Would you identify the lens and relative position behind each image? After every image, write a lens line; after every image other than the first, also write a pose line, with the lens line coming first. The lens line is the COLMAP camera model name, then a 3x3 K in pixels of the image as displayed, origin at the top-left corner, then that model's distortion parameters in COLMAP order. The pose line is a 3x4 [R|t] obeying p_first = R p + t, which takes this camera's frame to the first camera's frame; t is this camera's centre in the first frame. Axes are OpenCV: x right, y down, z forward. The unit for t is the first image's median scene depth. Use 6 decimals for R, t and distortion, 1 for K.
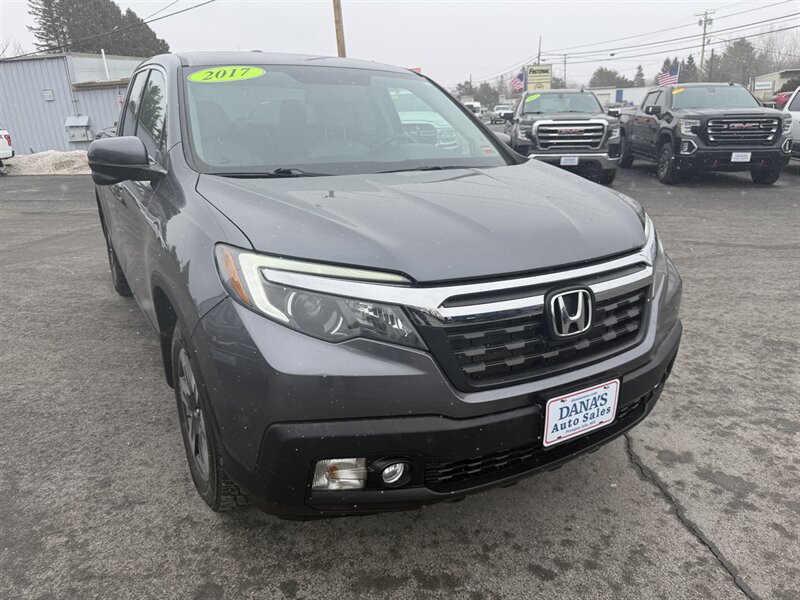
lens RADIAL K [[561.4, 0, 398.3], [0, 561.4, 298.1], [0, 0, 1]] dist [0.024289, -0.028410]
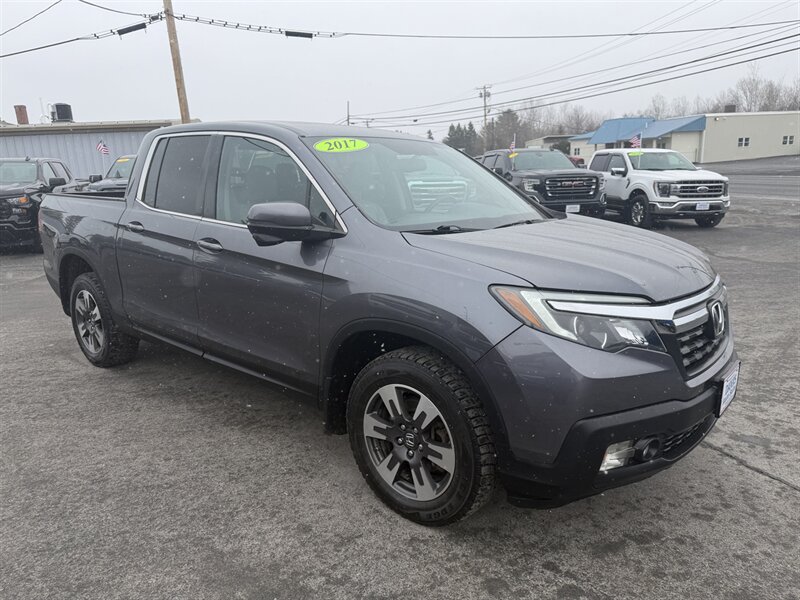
lens RADIAL K [[561.4, 0, 402.2], [0, 561.4, 300.2], [0, 0, 1]] dist [0.024289, -0.028410]
pose [[0.945446, -0.069707, 0.318234, -0.673236], [0.098328, 0.992342, -0.074759, 0.006096], [-0.310586, 0.101972, 0.945060, -0.077518]]
